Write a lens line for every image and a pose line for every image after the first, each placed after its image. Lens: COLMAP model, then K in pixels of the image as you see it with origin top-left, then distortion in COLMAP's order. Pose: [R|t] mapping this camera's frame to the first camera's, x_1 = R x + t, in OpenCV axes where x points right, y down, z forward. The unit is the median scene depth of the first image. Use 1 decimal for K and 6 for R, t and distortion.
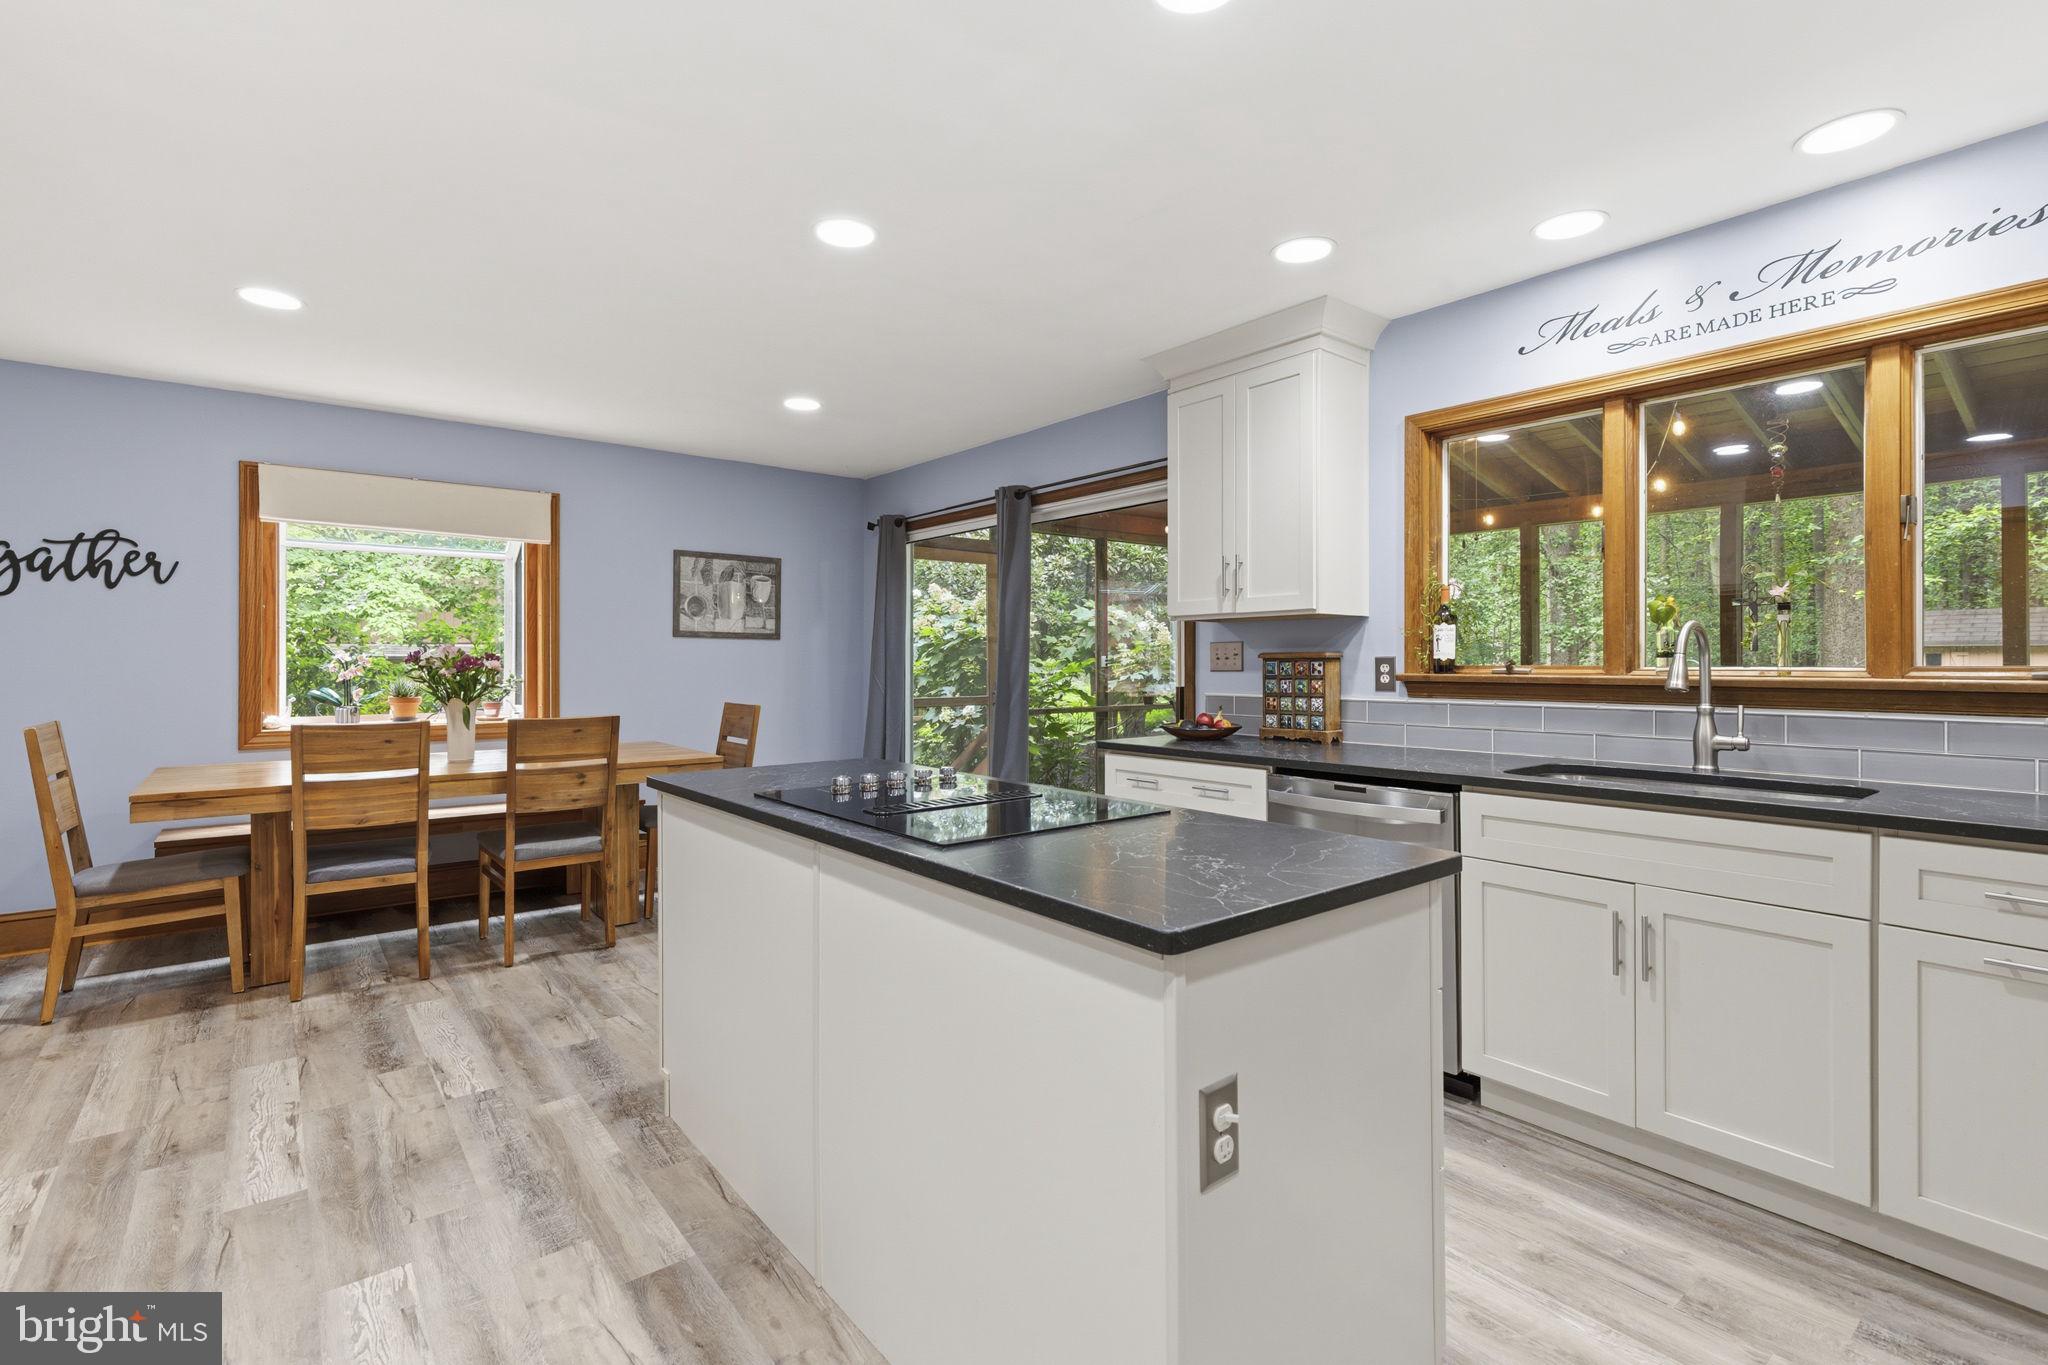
lens RADIAL K [[933.2, 0, 1039.8], [0, 933.2, 665.3], [0, 0, 1]] dist [0.005515, 0.000125]
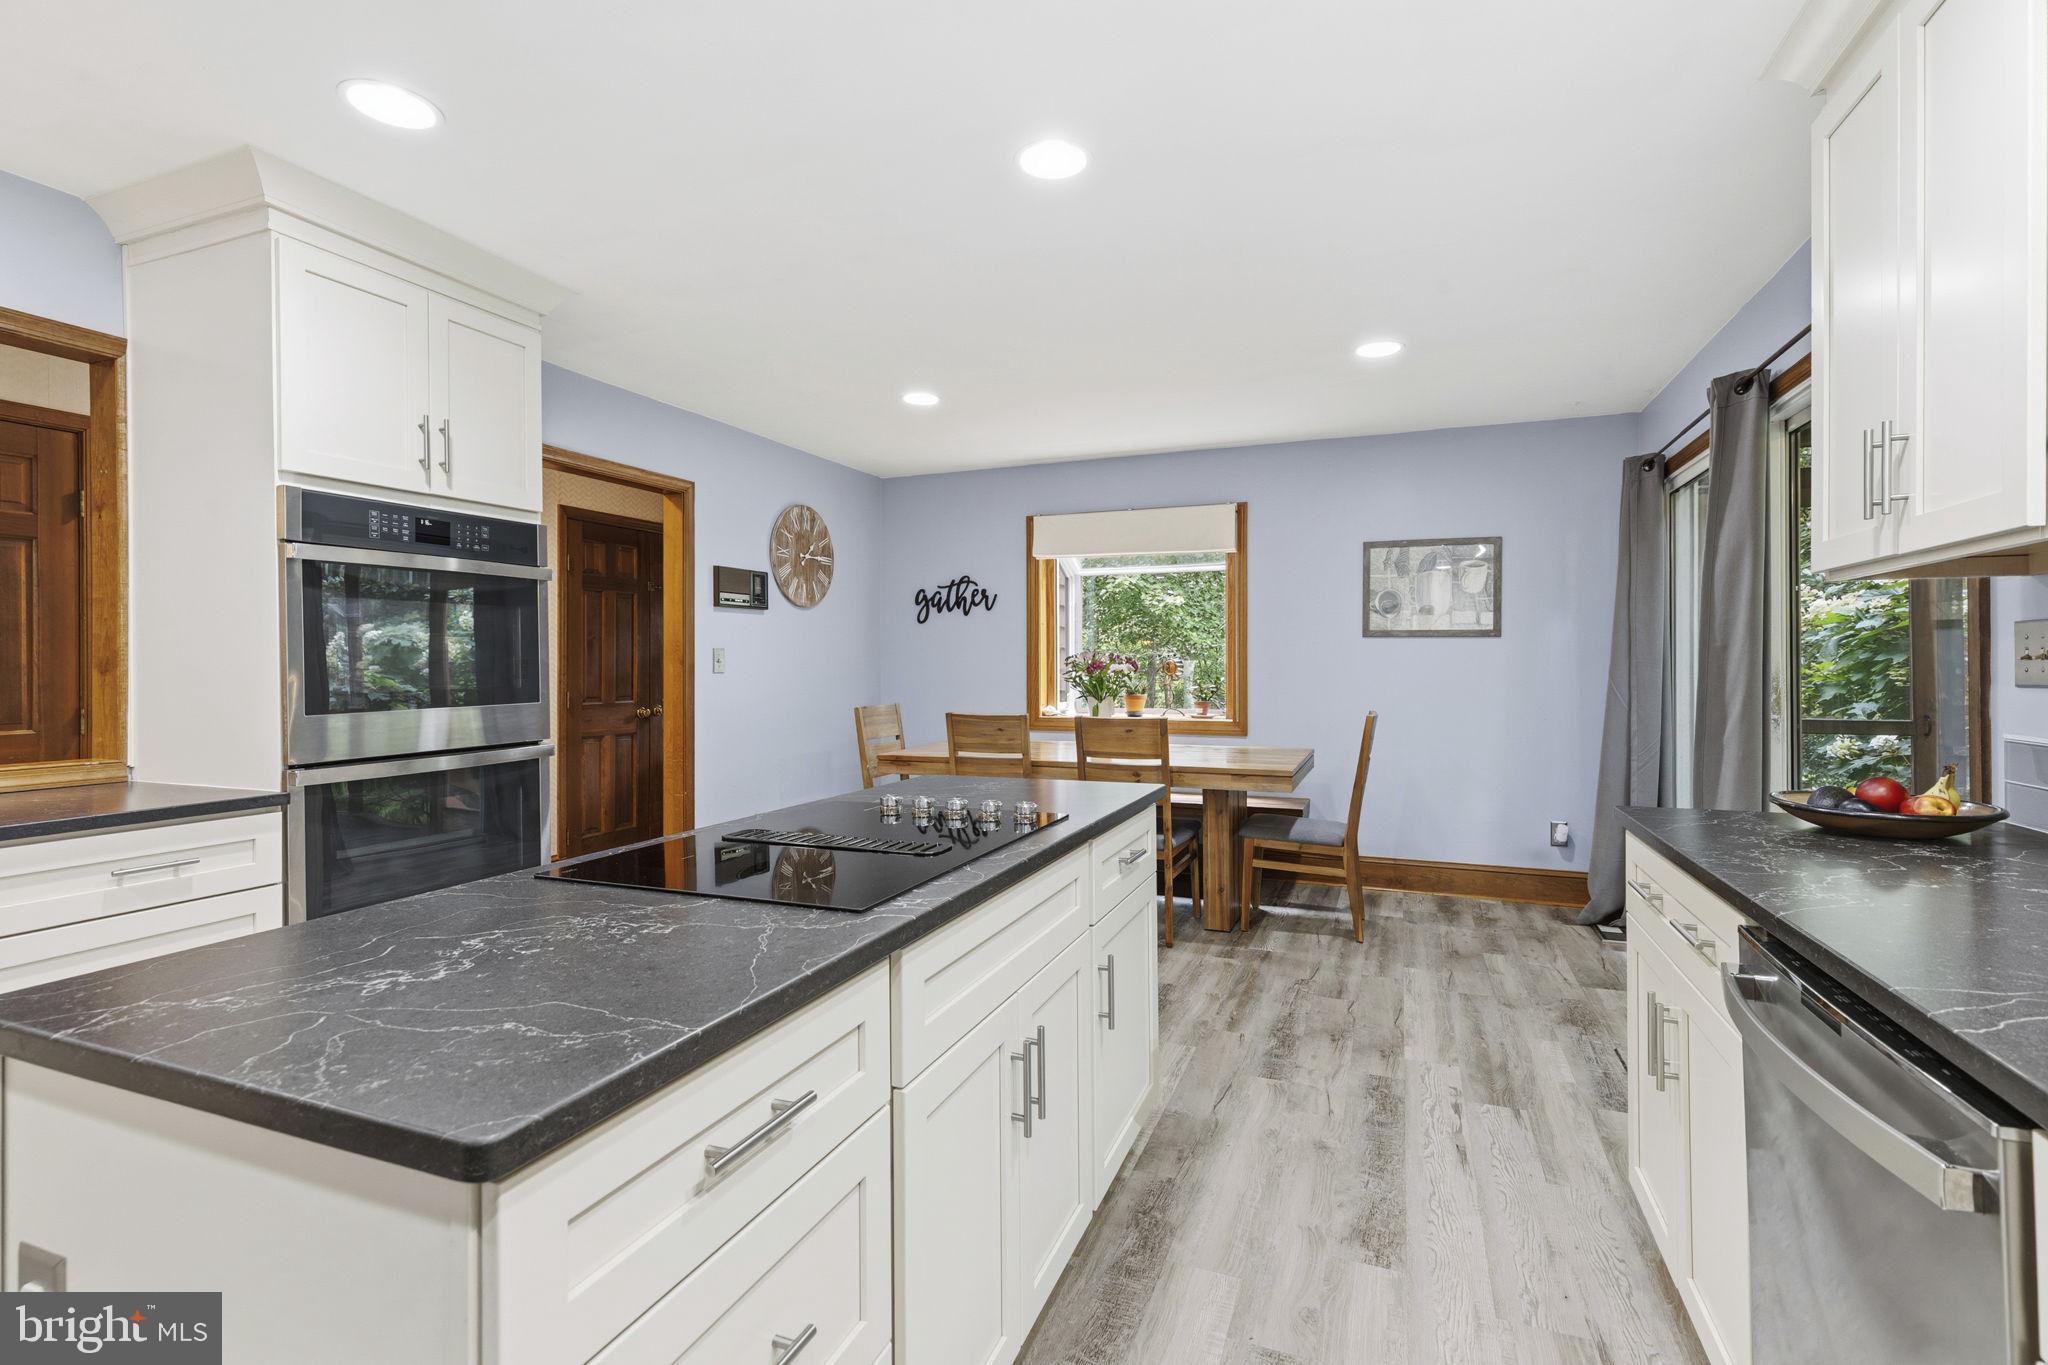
lens RADIAL K [[933.2, 0, 1039.8], [0, 933.2, 665.3], [0, 0, 1]] dist [0.005515, 0.000125]
pose [[0.488131, -0.000750, -0.872770, 0.410298], [-0.001553, 0.999997, -0.001728, -0.001307], [0.872769, 0.002199, 0.488129, 0.447574]]
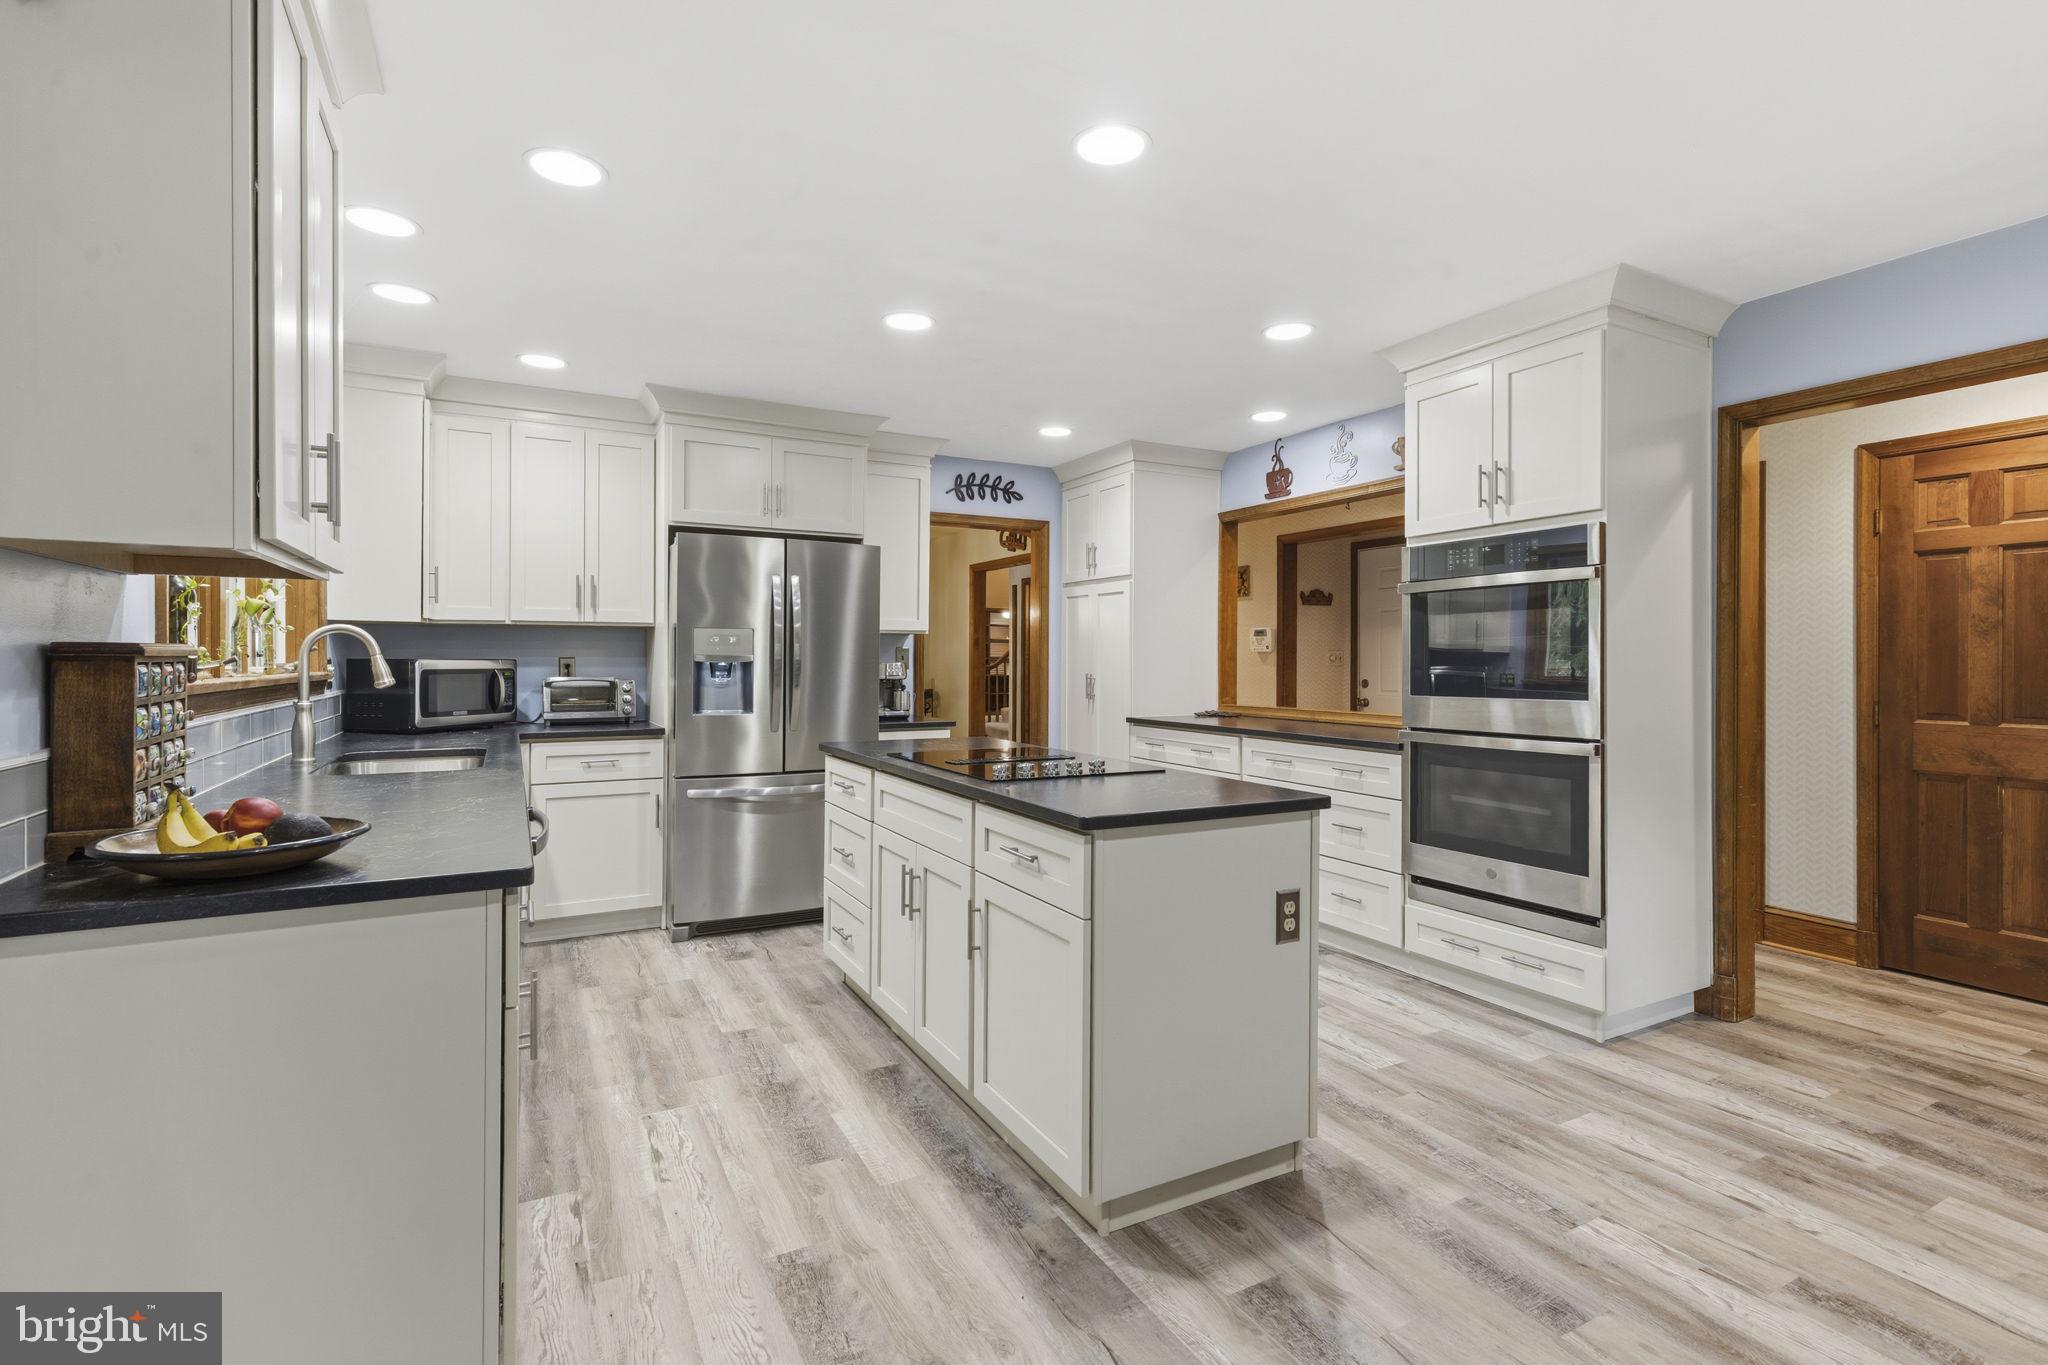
lens RADIAL K [[960.5, 0, 1028.8], [0, 960.5, 658.7], [0, 0, 1]] dist [0.005983, 0.000645]
pose [[-0.980538, -0.002107, 0.196320, -0.239337], [-0.001386, 0.999992, 0.003810, -0.009189], [-0.196327, 0.003464, -0.980532, 1.445852]]
